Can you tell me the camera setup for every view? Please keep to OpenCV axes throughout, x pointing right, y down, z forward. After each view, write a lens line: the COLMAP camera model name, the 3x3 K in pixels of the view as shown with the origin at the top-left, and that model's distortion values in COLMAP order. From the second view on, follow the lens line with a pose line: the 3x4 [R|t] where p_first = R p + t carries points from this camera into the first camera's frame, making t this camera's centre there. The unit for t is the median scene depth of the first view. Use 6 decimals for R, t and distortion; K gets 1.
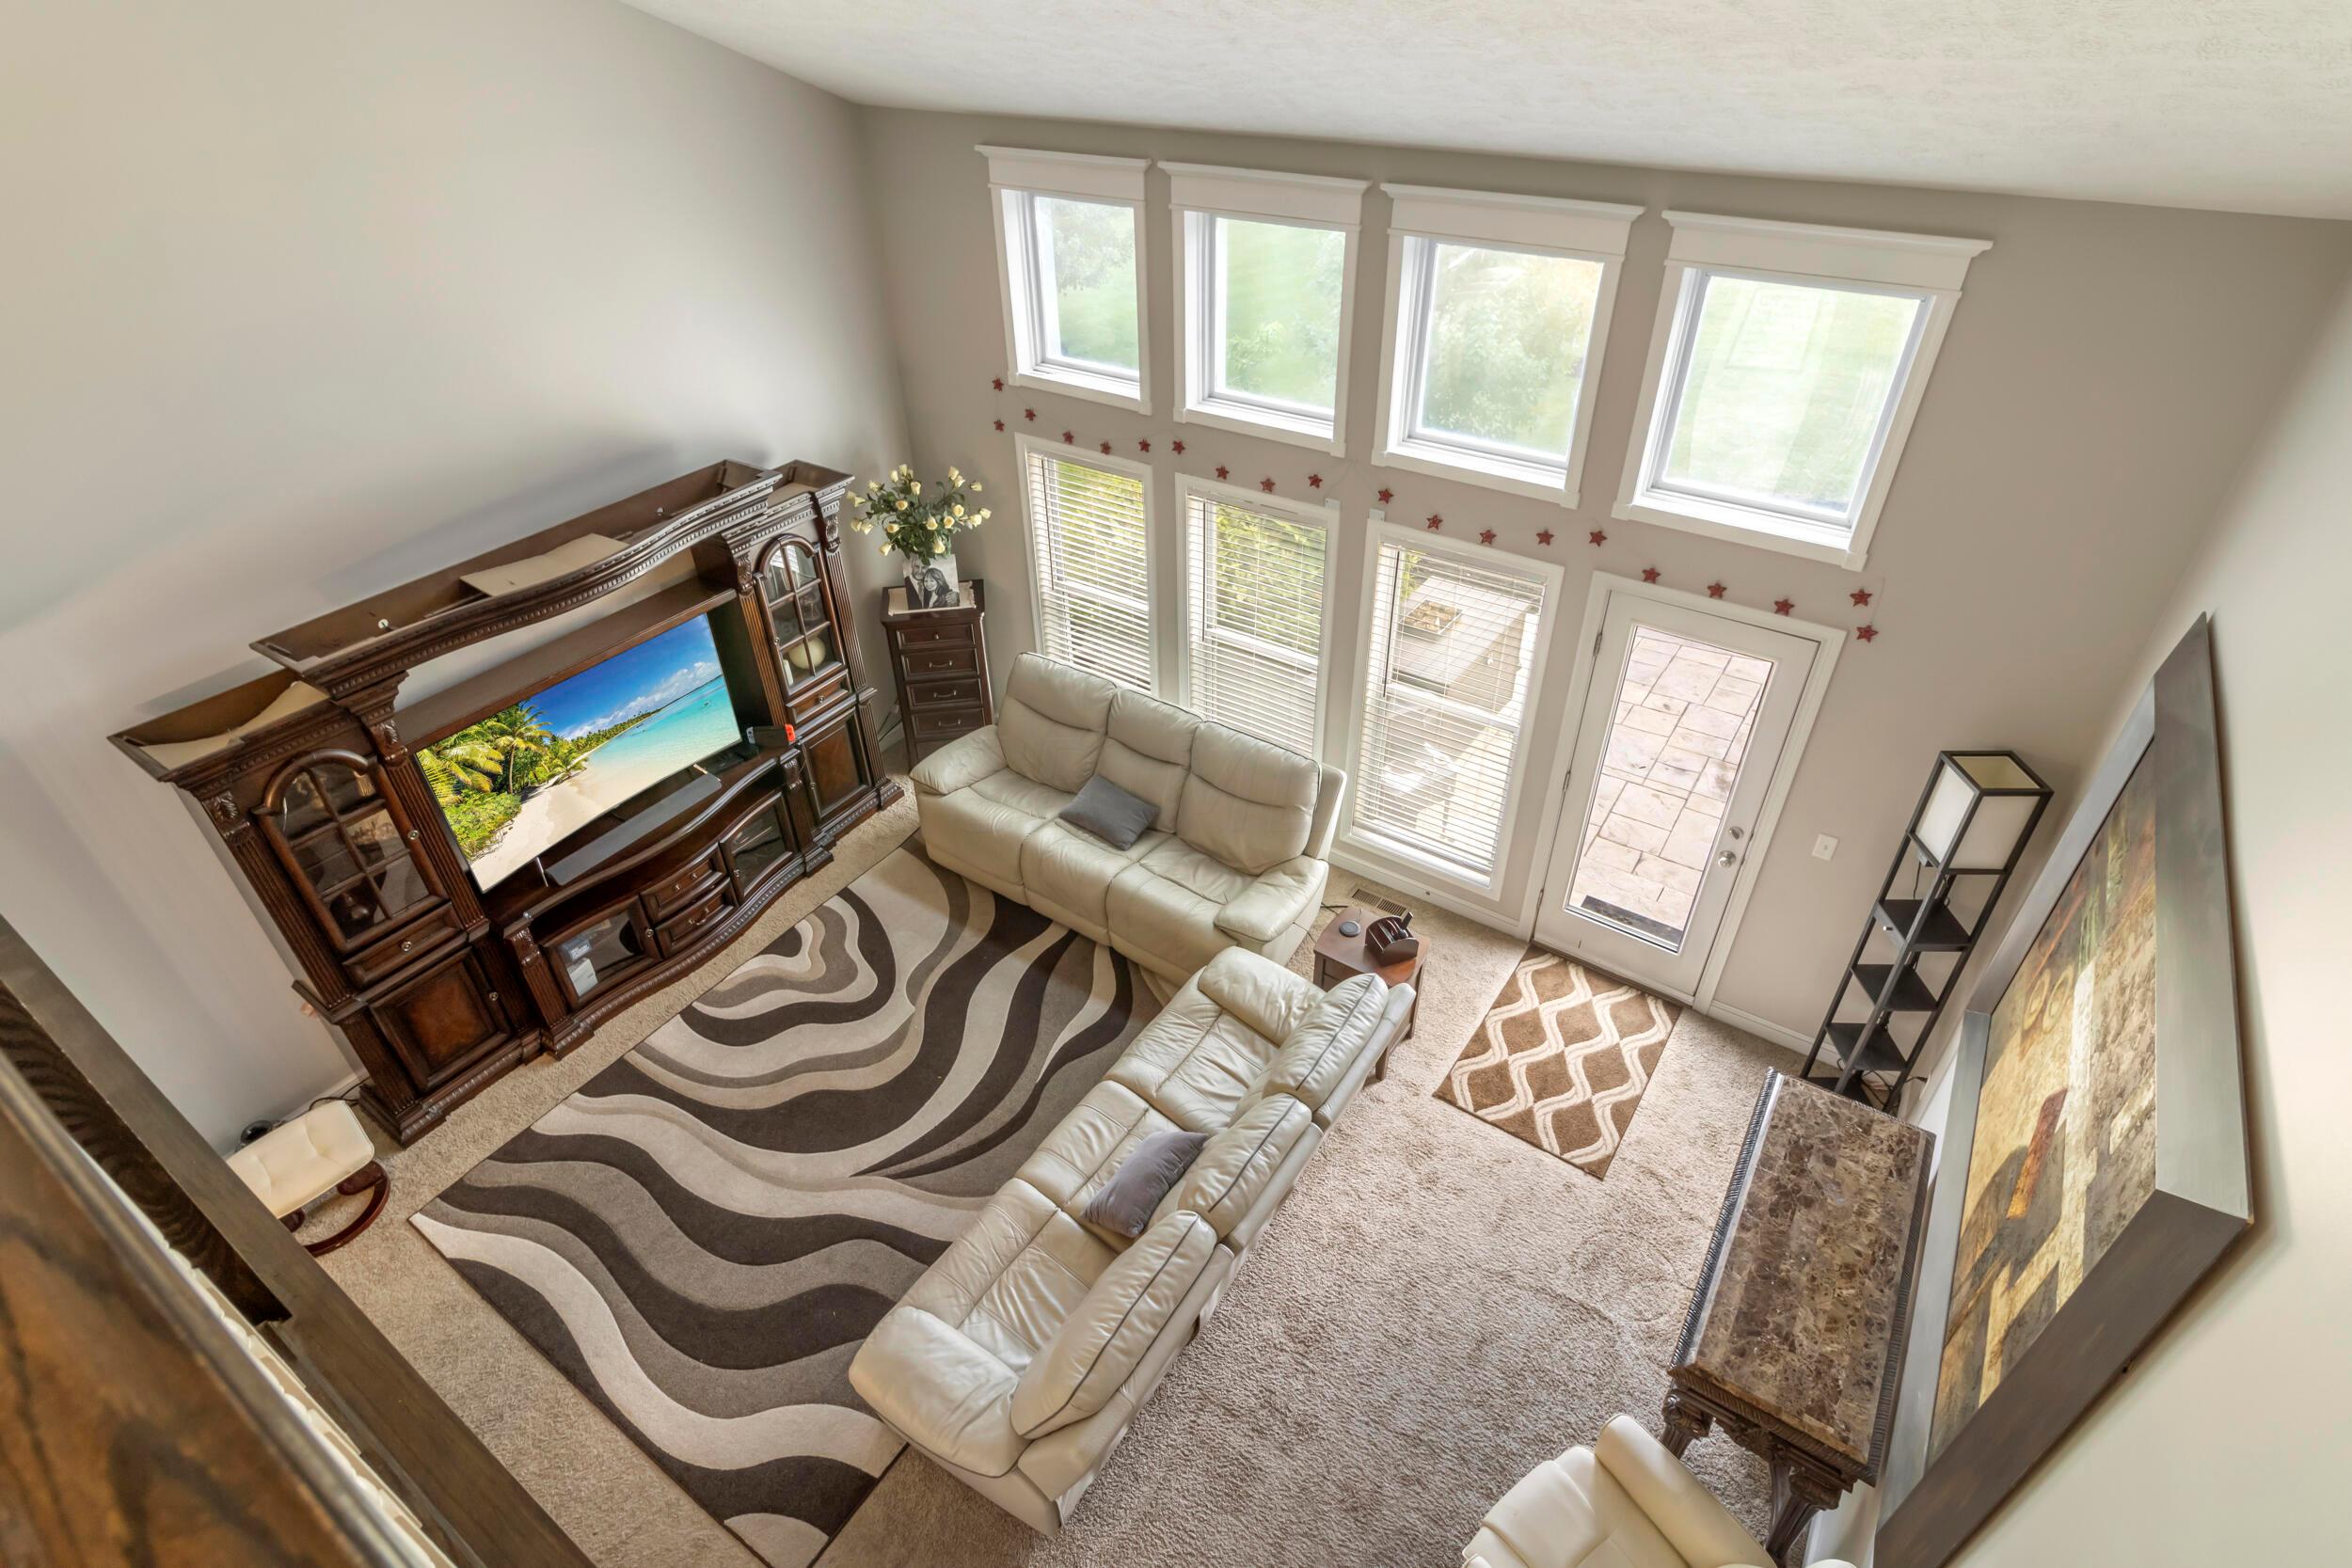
lens RADIAL K [[1149.6, 0, 1169.9], [0, 1149.6, 750.4], [0, 0, 1]] dist [-0.000685, 0.000463]
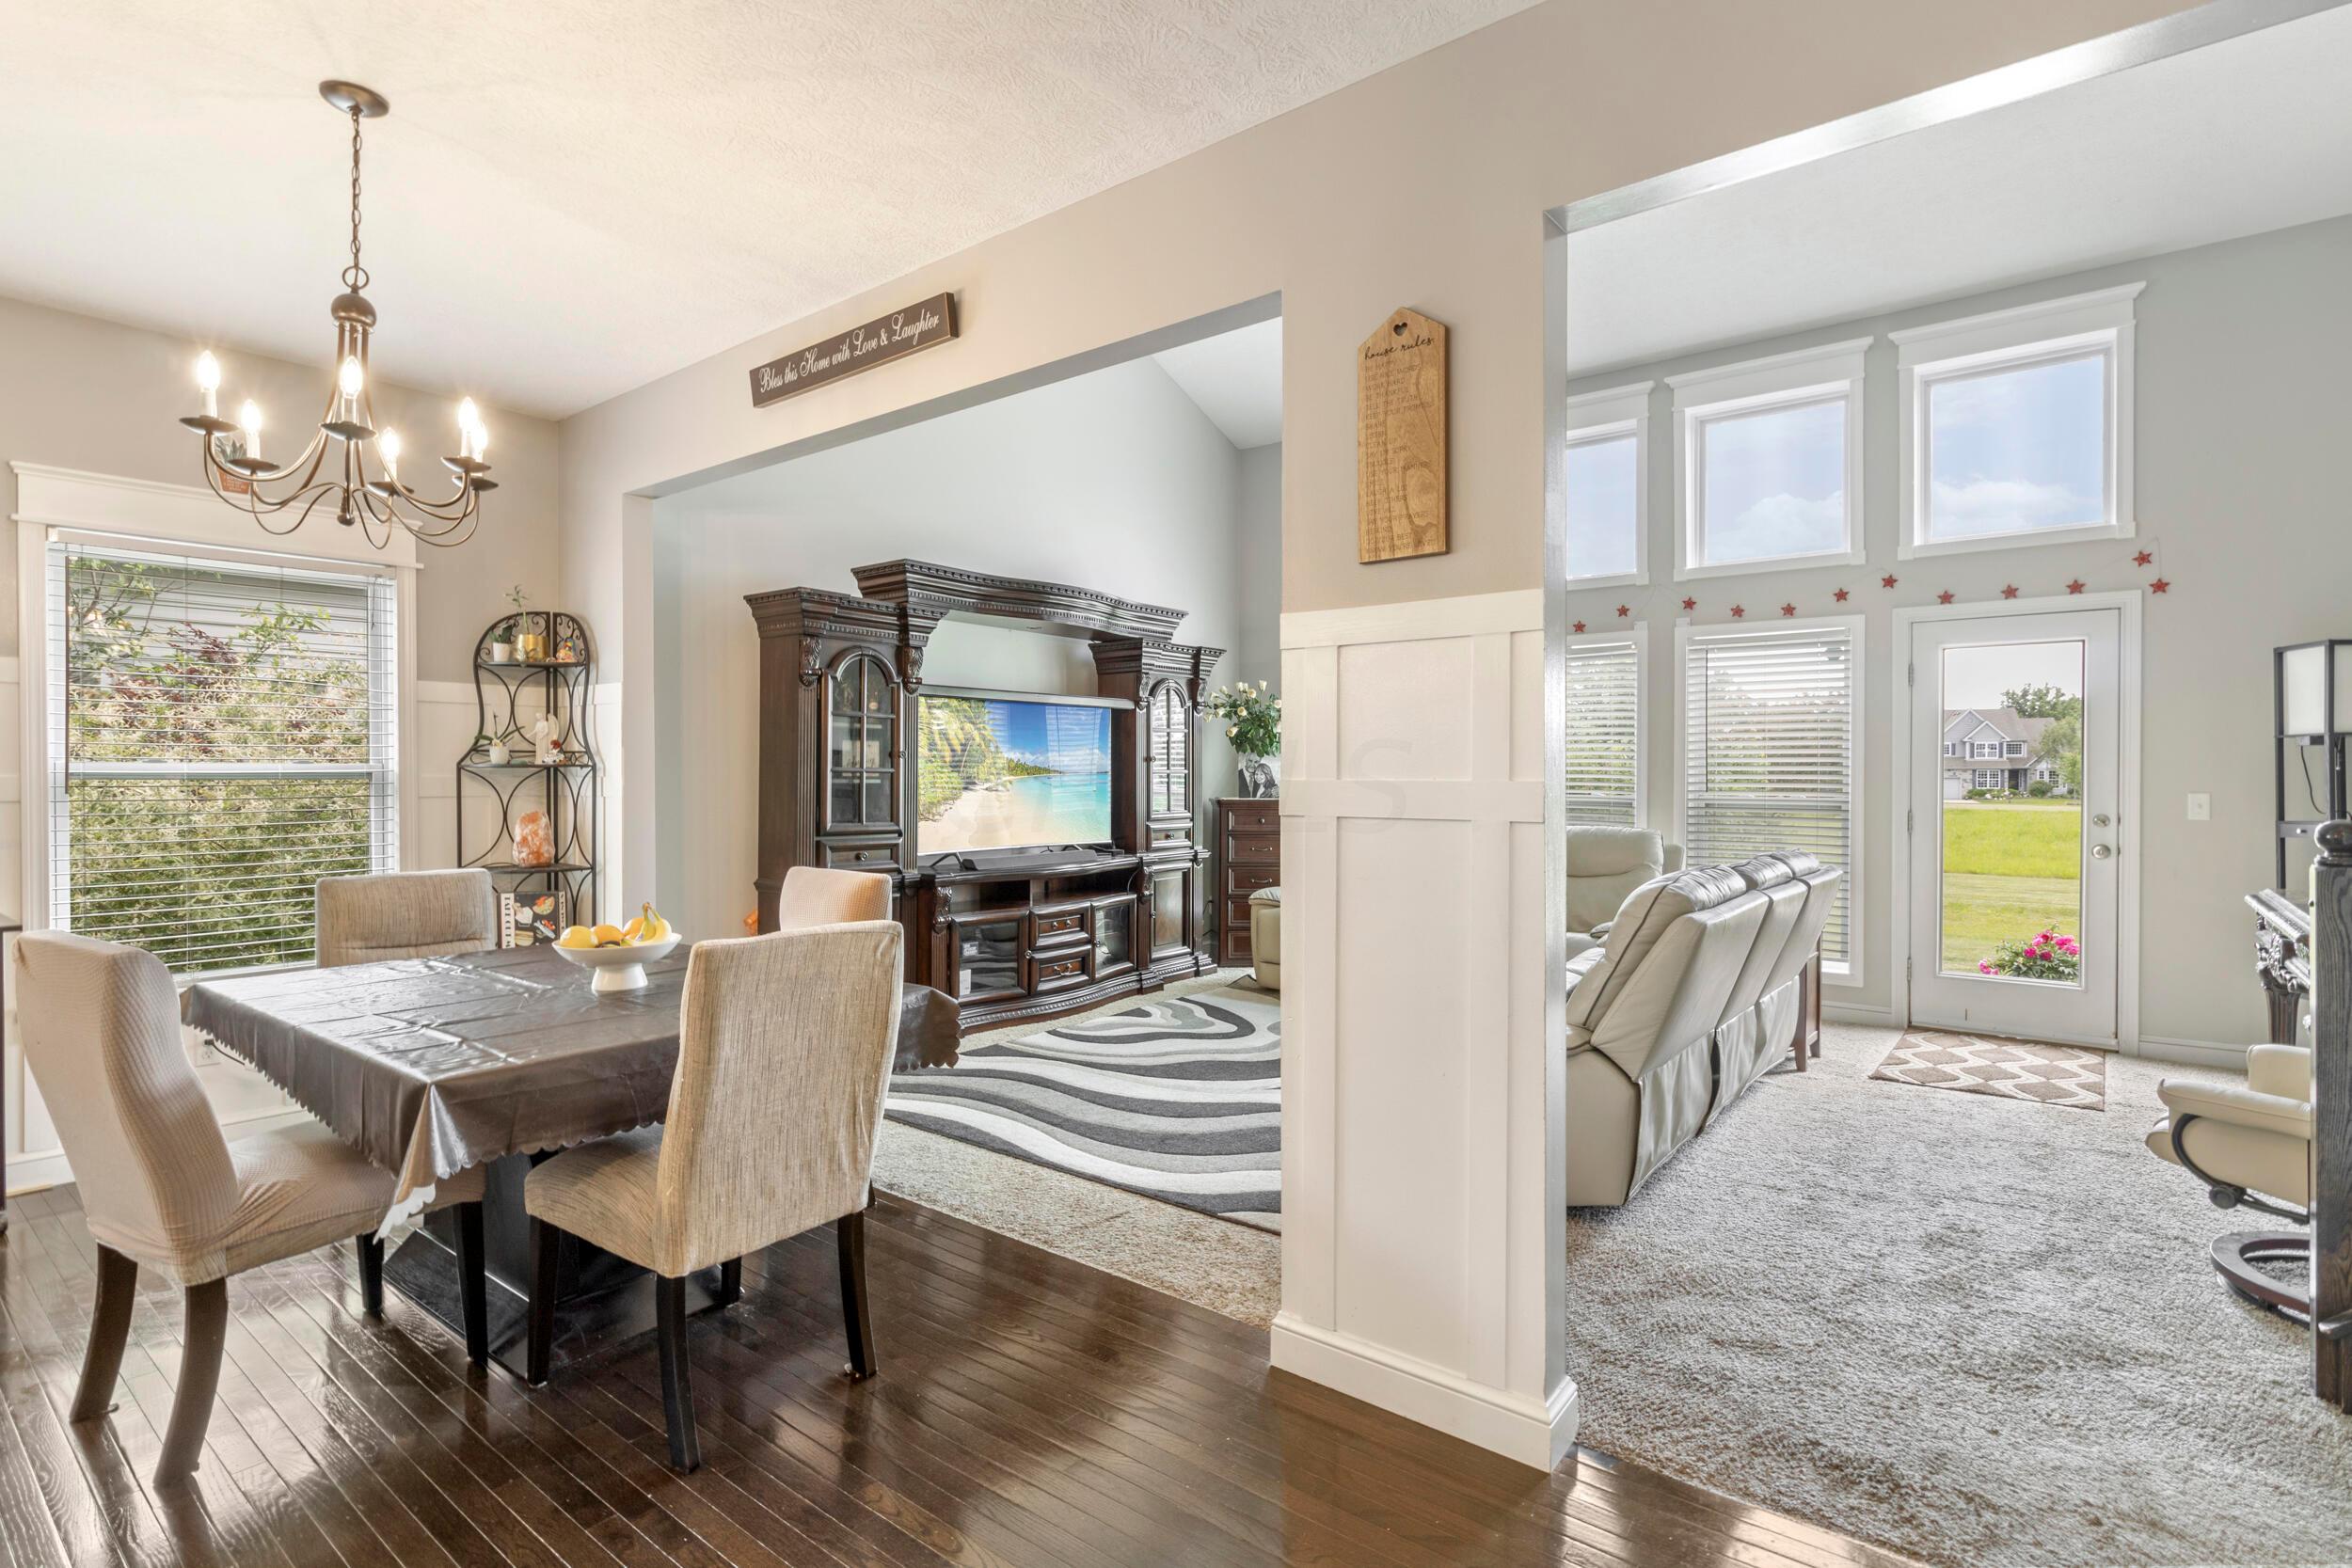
lens RADIAL K [[1137.1, 0, 1179.5], [0, 1137.1, 779.4], [0, 0, 1]] dist [-0.002838, -0.000244]
pose [[0.997131, 0.018659, -0.073362, -0.268109], [-0.057017, 0.822599, -0.565757, 0.662379], [0.049791, 0.568316, 0.821302, 0.080383]]
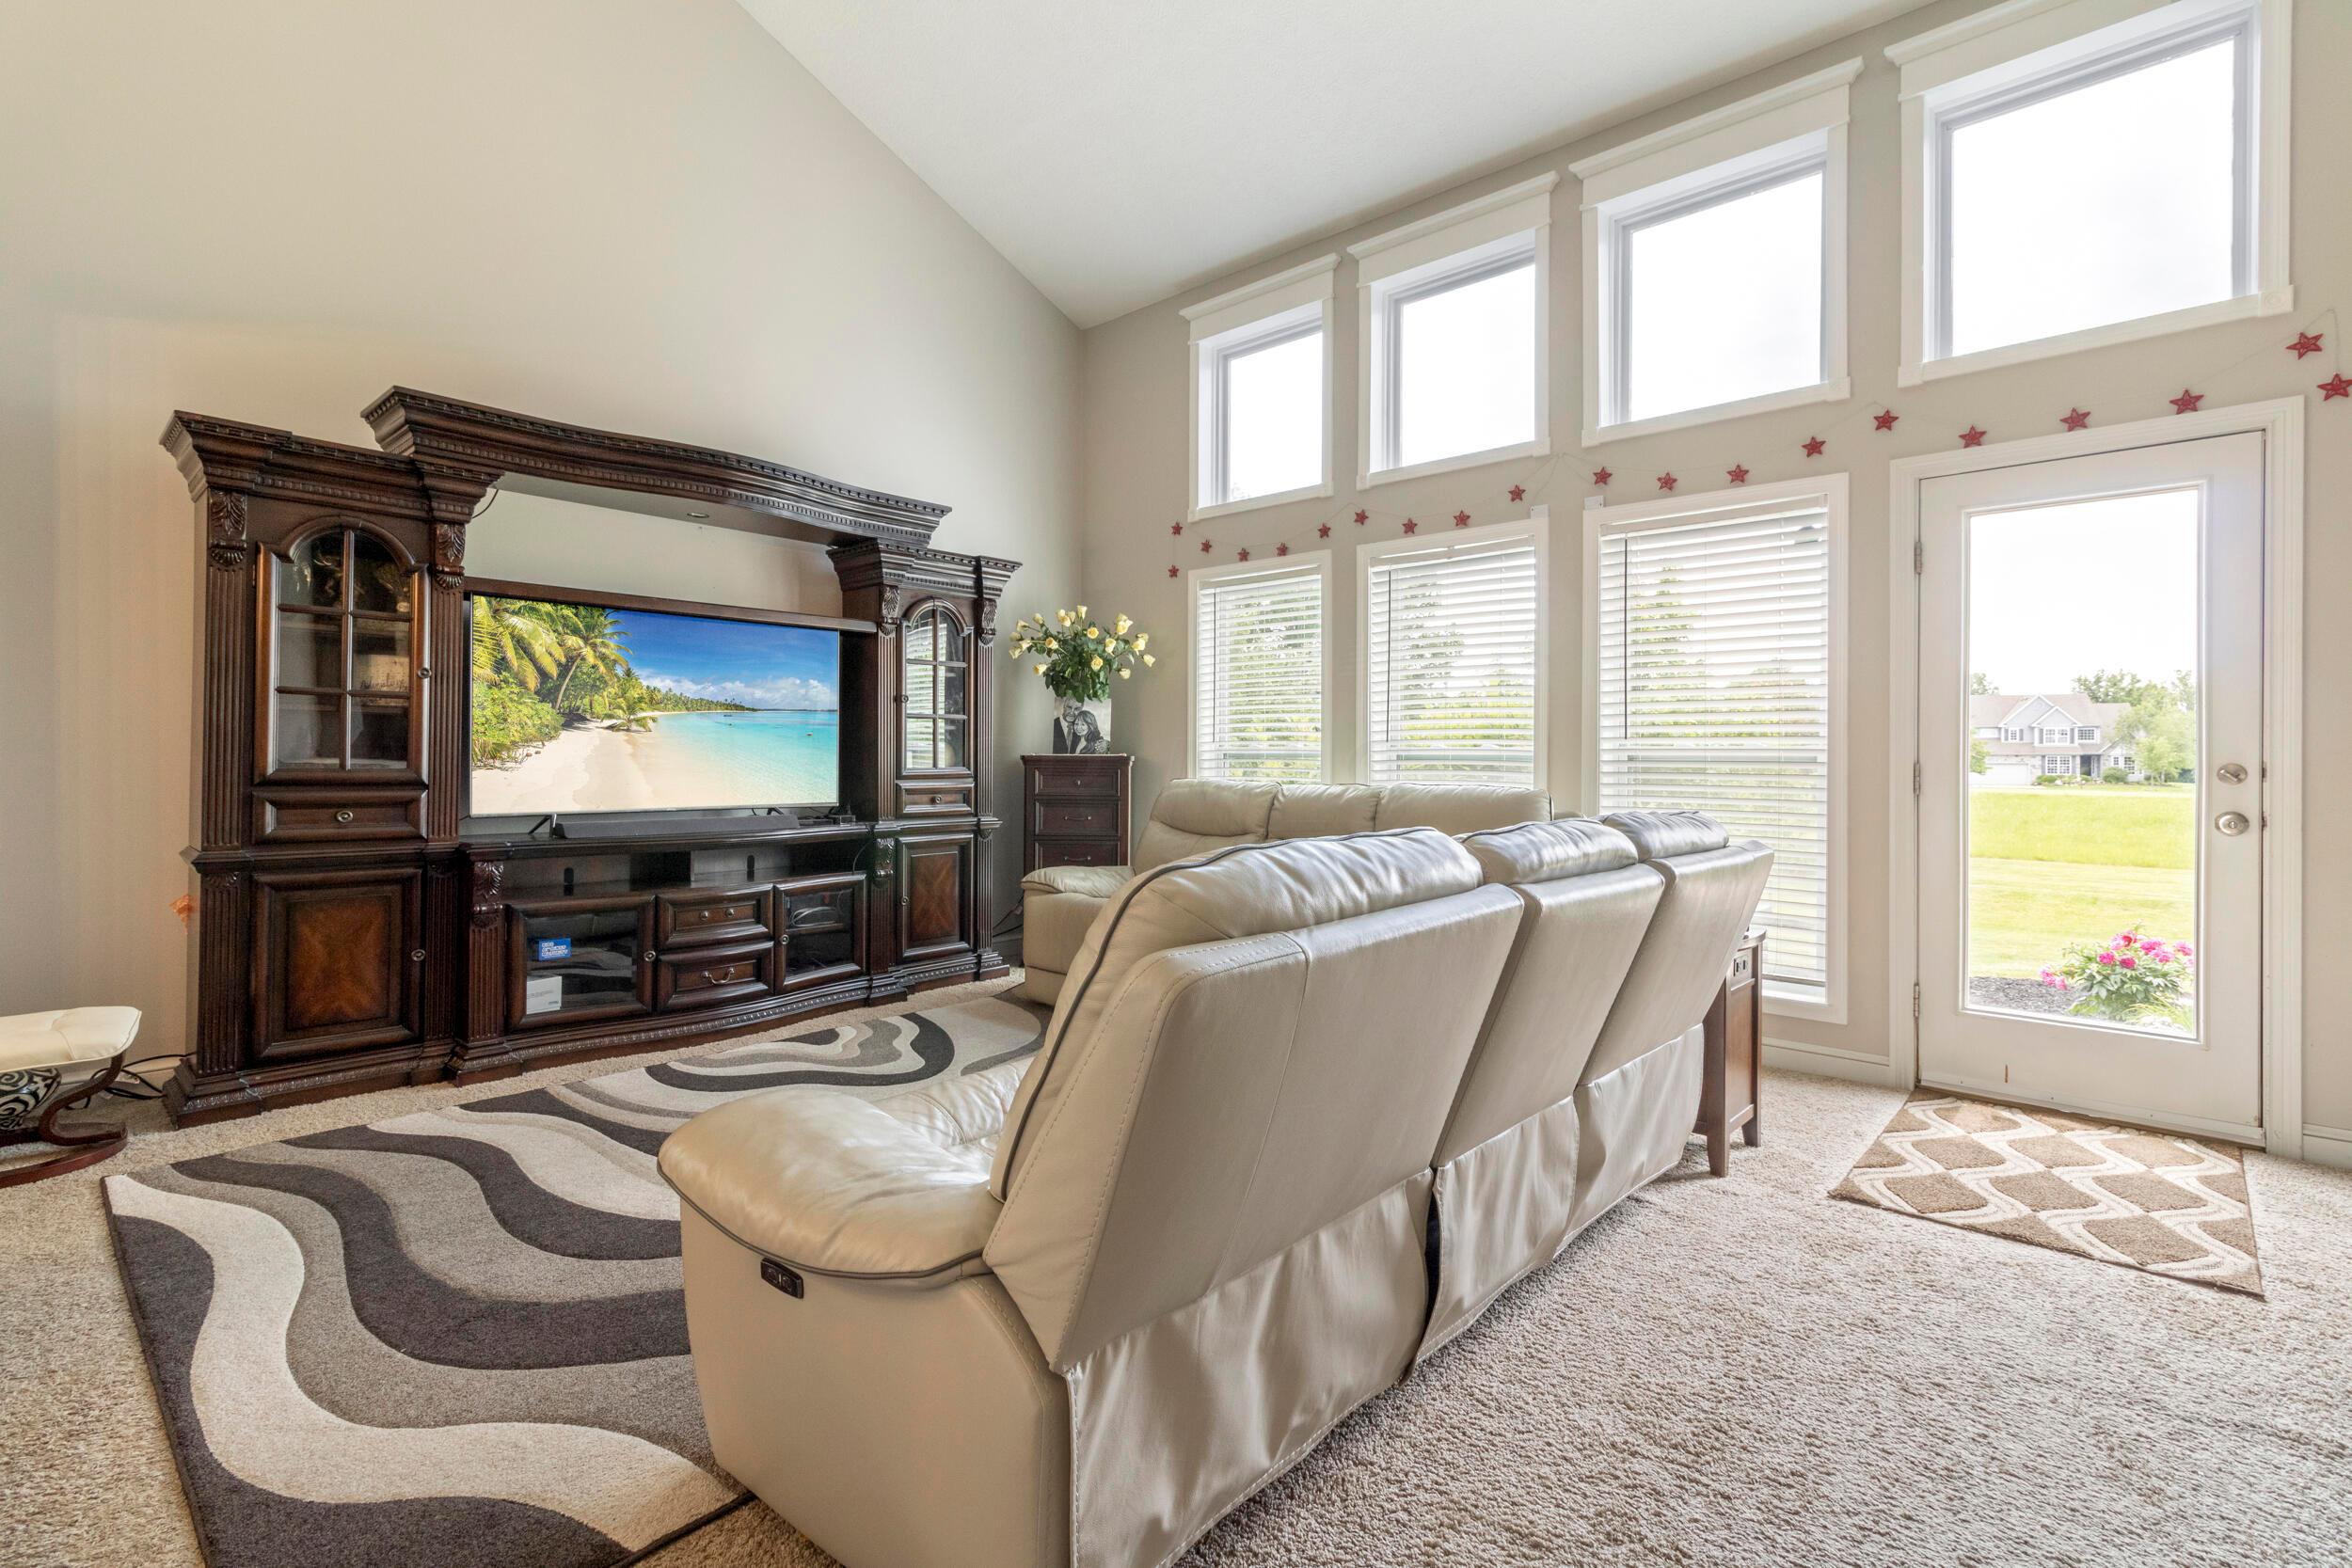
lens RADIAL K [[1077.6, 0, 1178.0], [0, 1077.6, 753.7], [0, 0, 1]] dist [0.001959, 0.001065]
pose [[0.990100, 0.021636, -0.138684, -0.016082], [-0.097431, 0.817169, -0.568103, 0.459975], [0.101037, 0.575991, 0.811188, 0.424314]]
